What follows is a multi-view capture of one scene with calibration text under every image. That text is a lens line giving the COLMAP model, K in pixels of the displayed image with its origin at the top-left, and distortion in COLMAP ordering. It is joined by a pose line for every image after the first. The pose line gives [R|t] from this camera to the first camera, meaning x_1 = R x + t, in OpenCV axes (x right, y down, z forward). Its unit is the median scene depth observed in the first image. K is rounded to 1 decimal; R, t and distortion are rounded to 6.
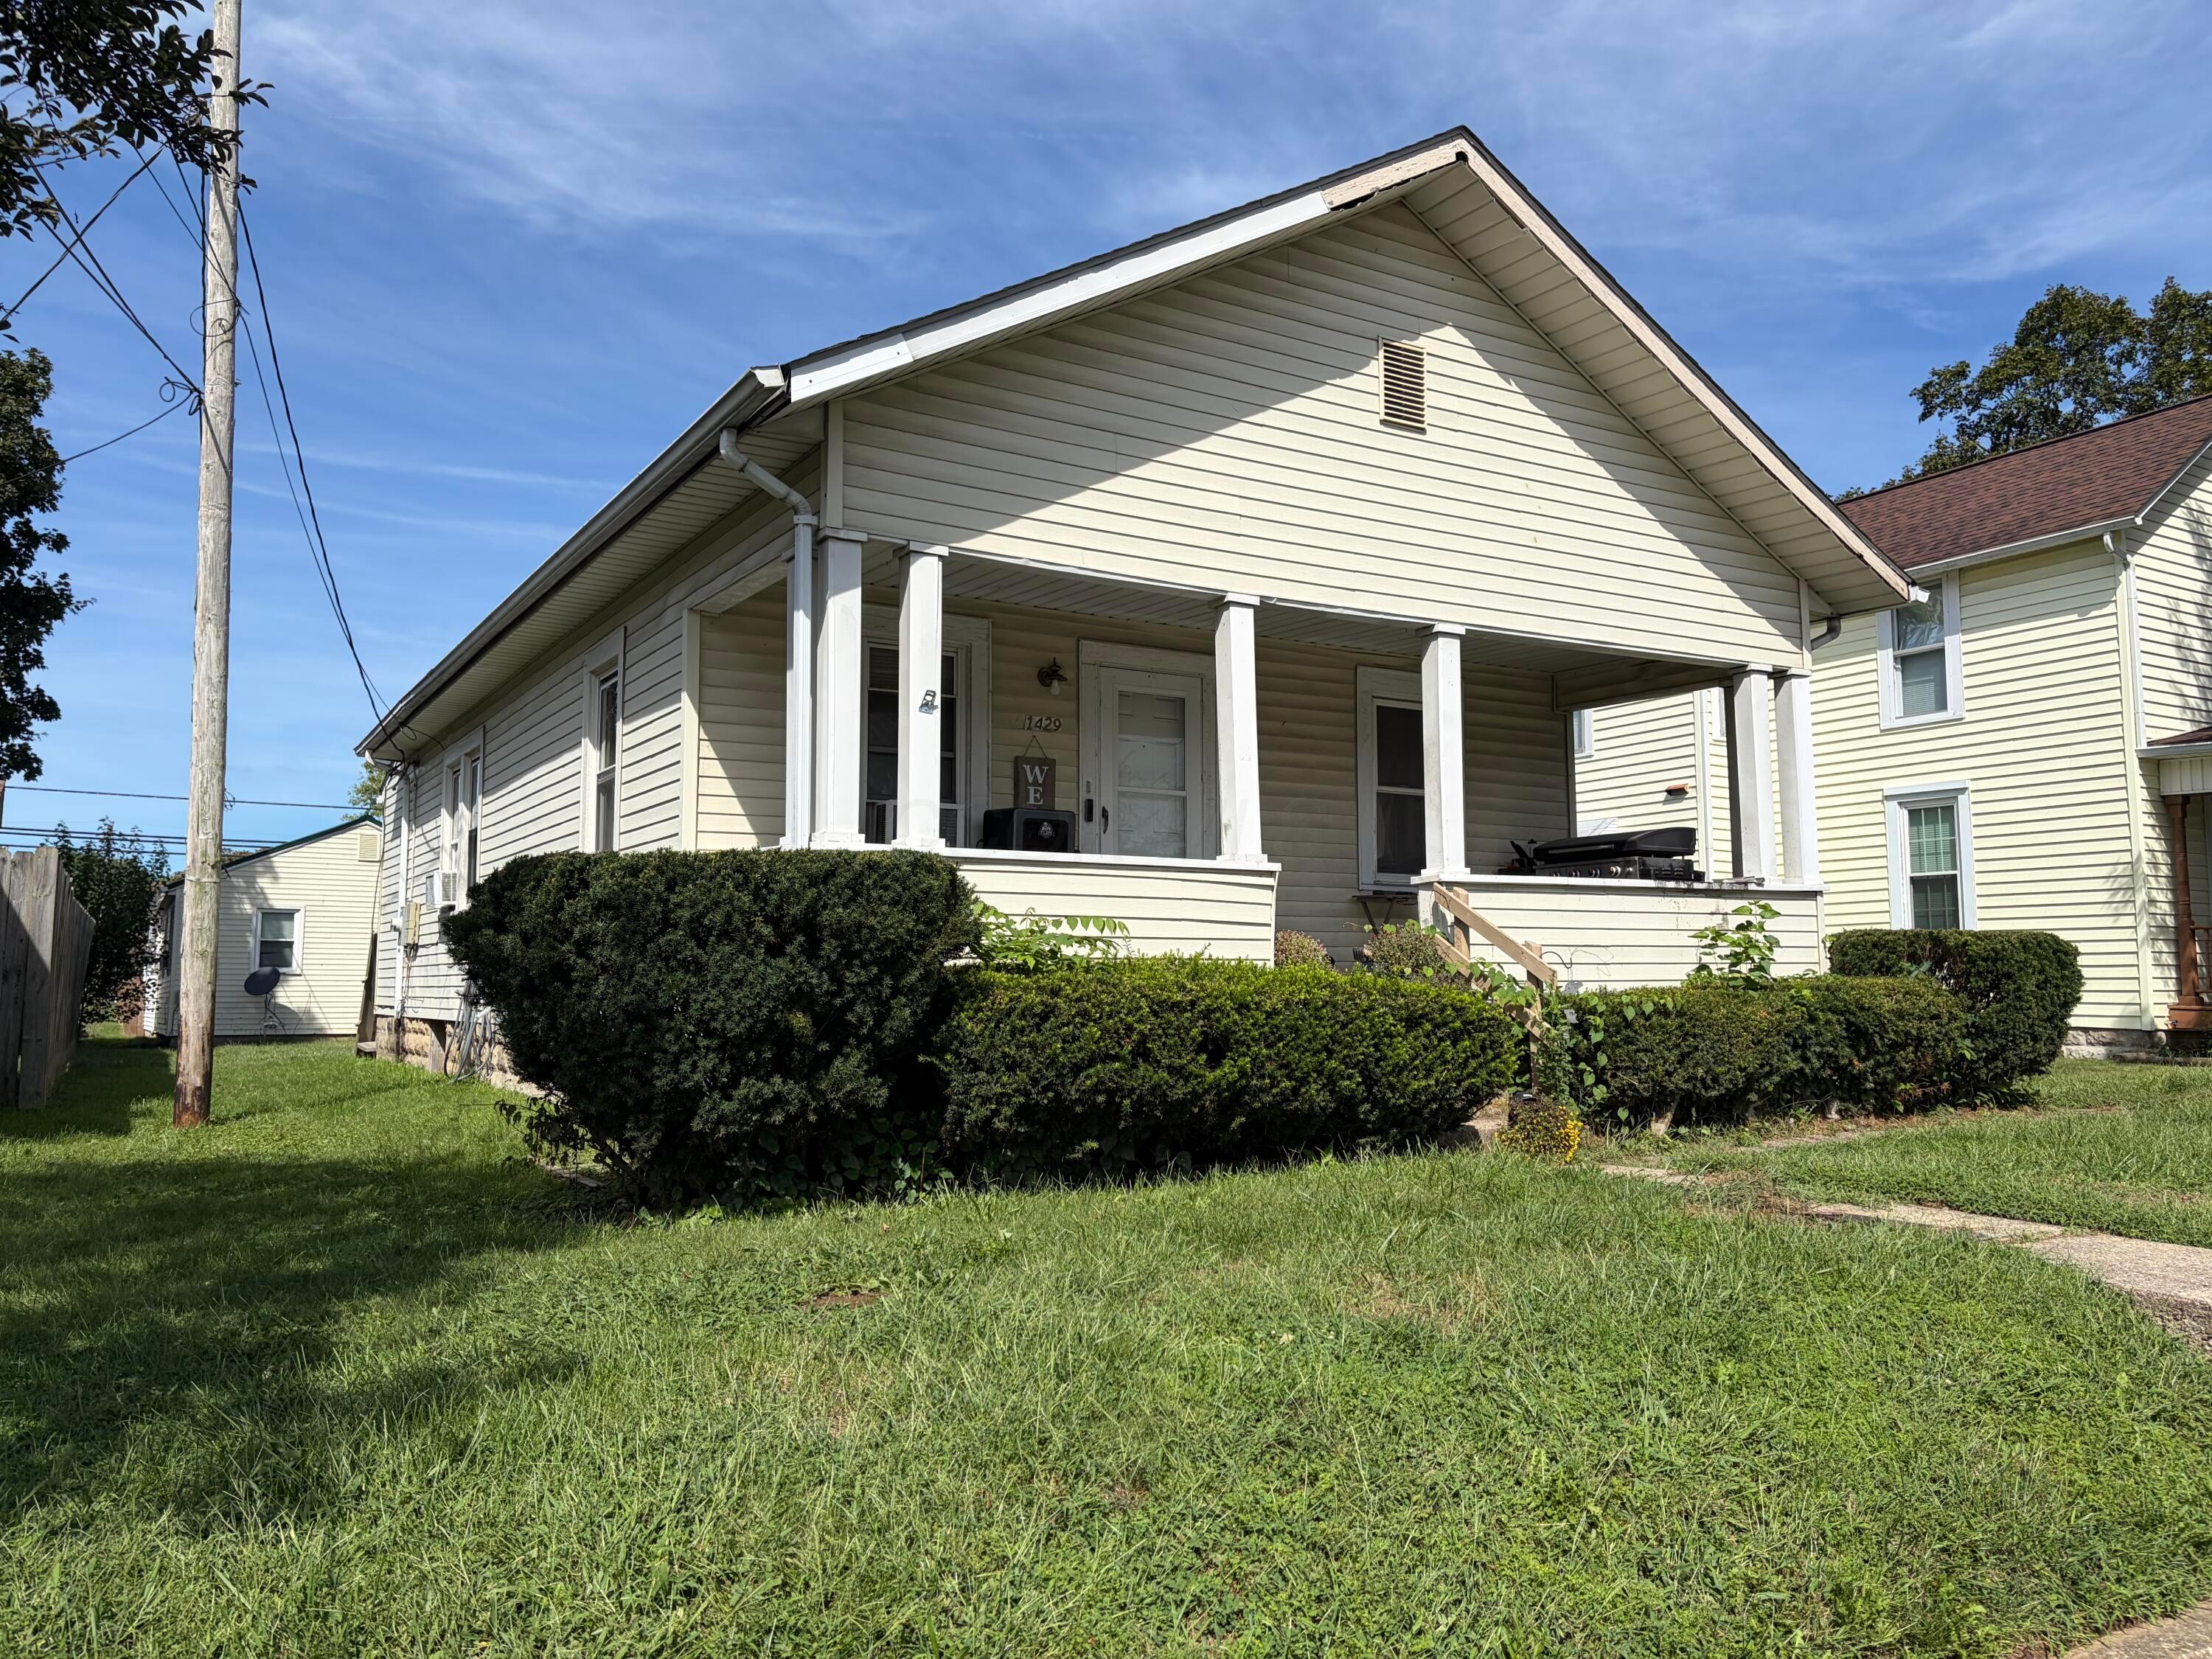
lens RADIAL K [[1701.4, 0, 1167.5], [0, 1701.4, 814.5], [0, 0, 1]] dist [0.109679, -0.098096]
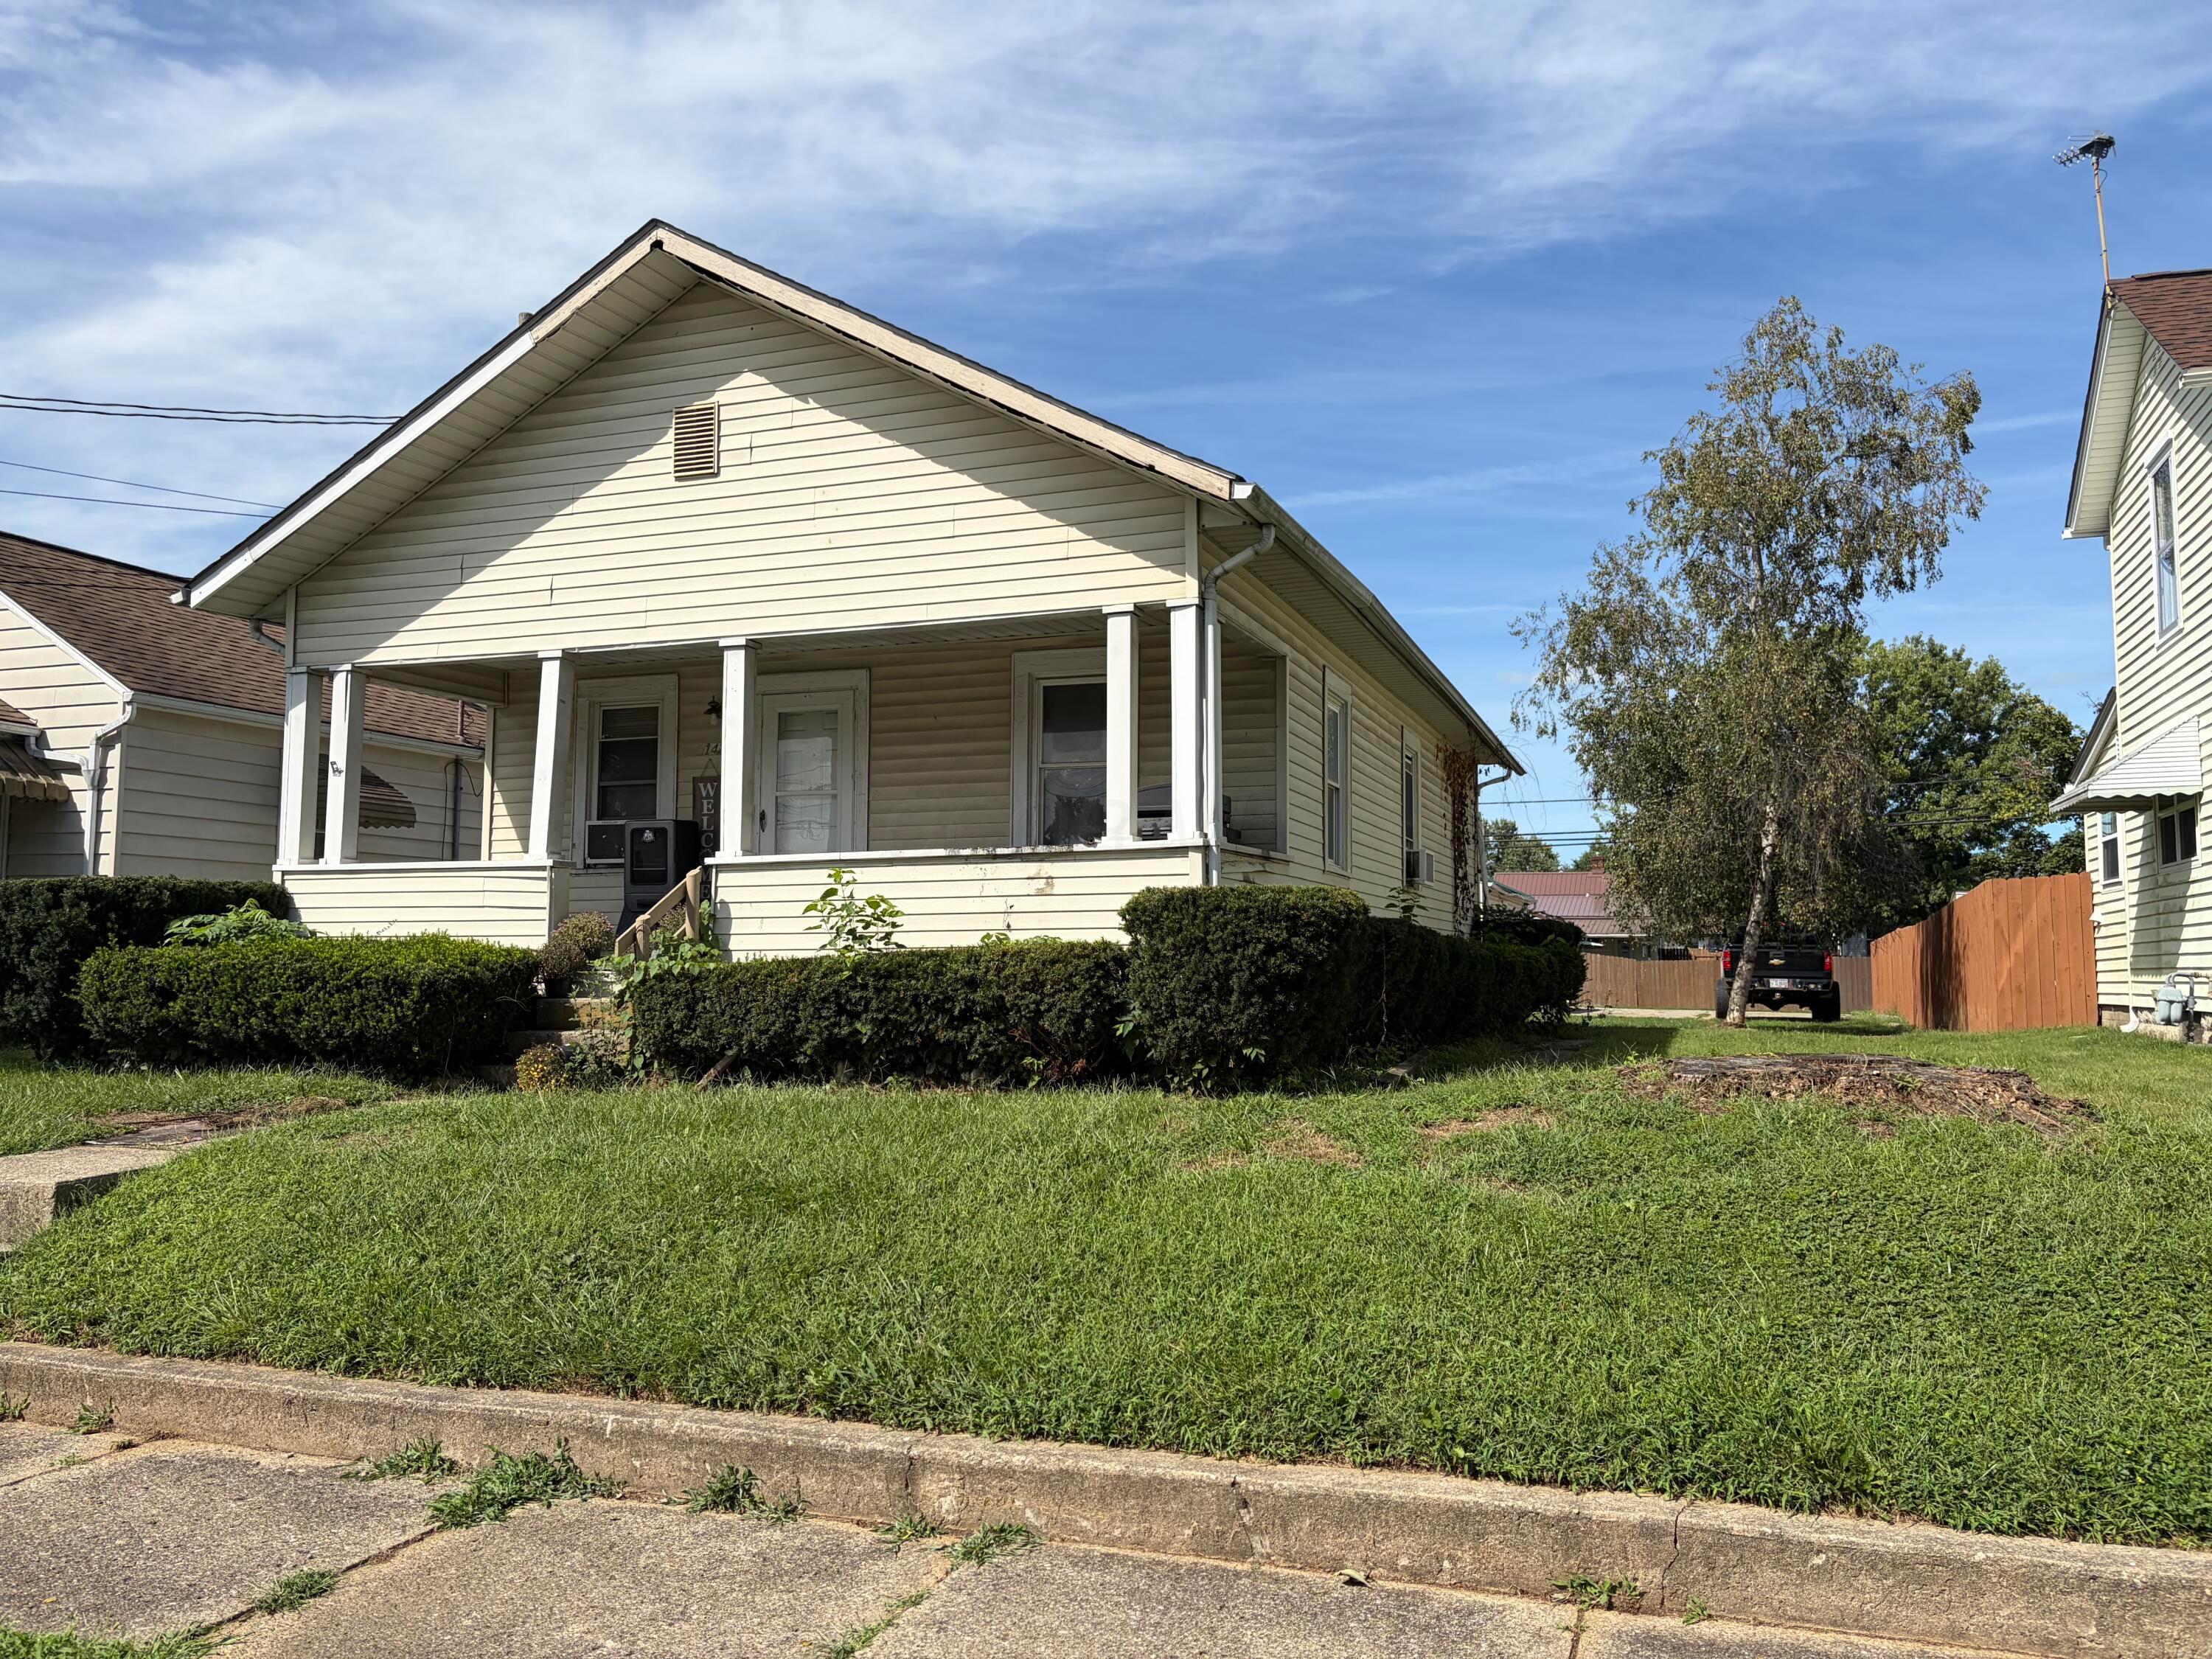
lens RADIAL K [[1675.3, 0, 1106.0], [0, 1675.3, 829.5], [0, 0, 1]] dist [0.076497, -0.095025]
pose [[0.606323, -0.058793, -0.793042, 1.205735], [0.077527, 0.996883, -0.014631, 0.052282], [0.791430, -0.052611, 0.608991, 0.508122]]
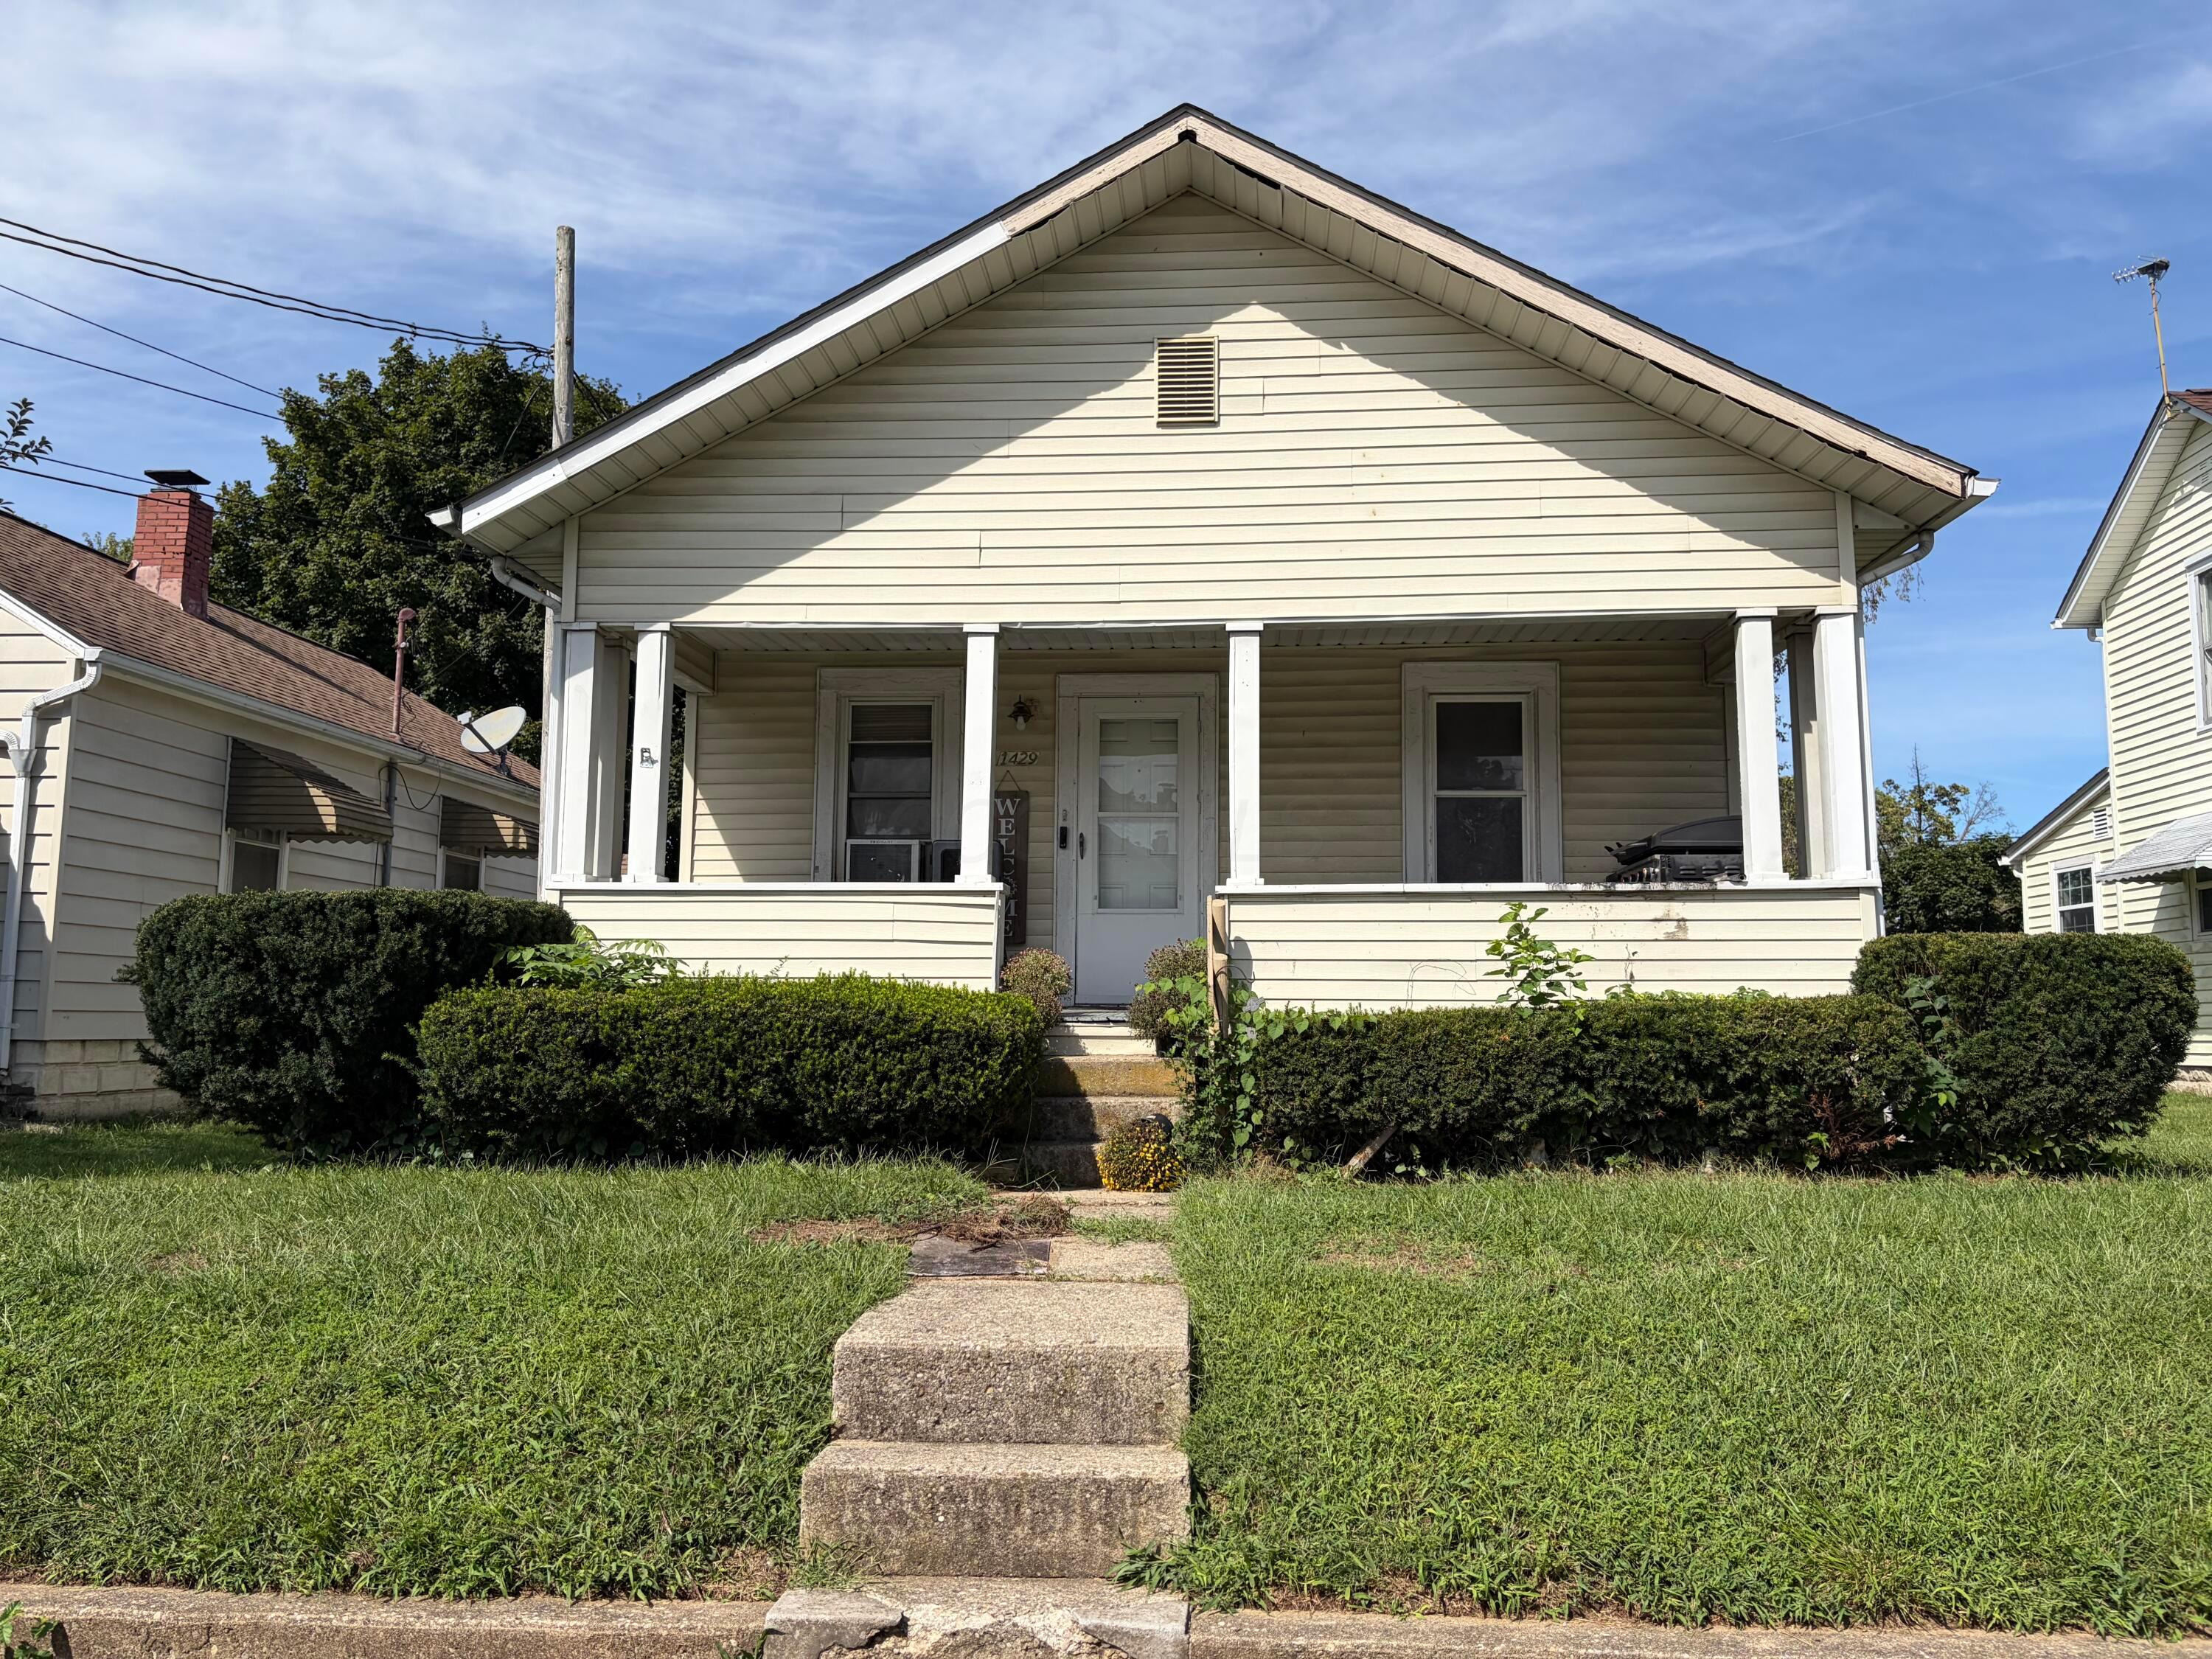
lens RADIAL K [[1693.9, 0, 1131.3], [0, 1693.9, 824.9], [0, 0, 1]] dist [0.150027, -0.282314]
pose [[0.802338, -0.059601, -0.593887, 0.669645], [0.051083, 0.998208, -0.031165, 0.027303], [0.594680, -0.005332, 0.803945, 0.207877]]
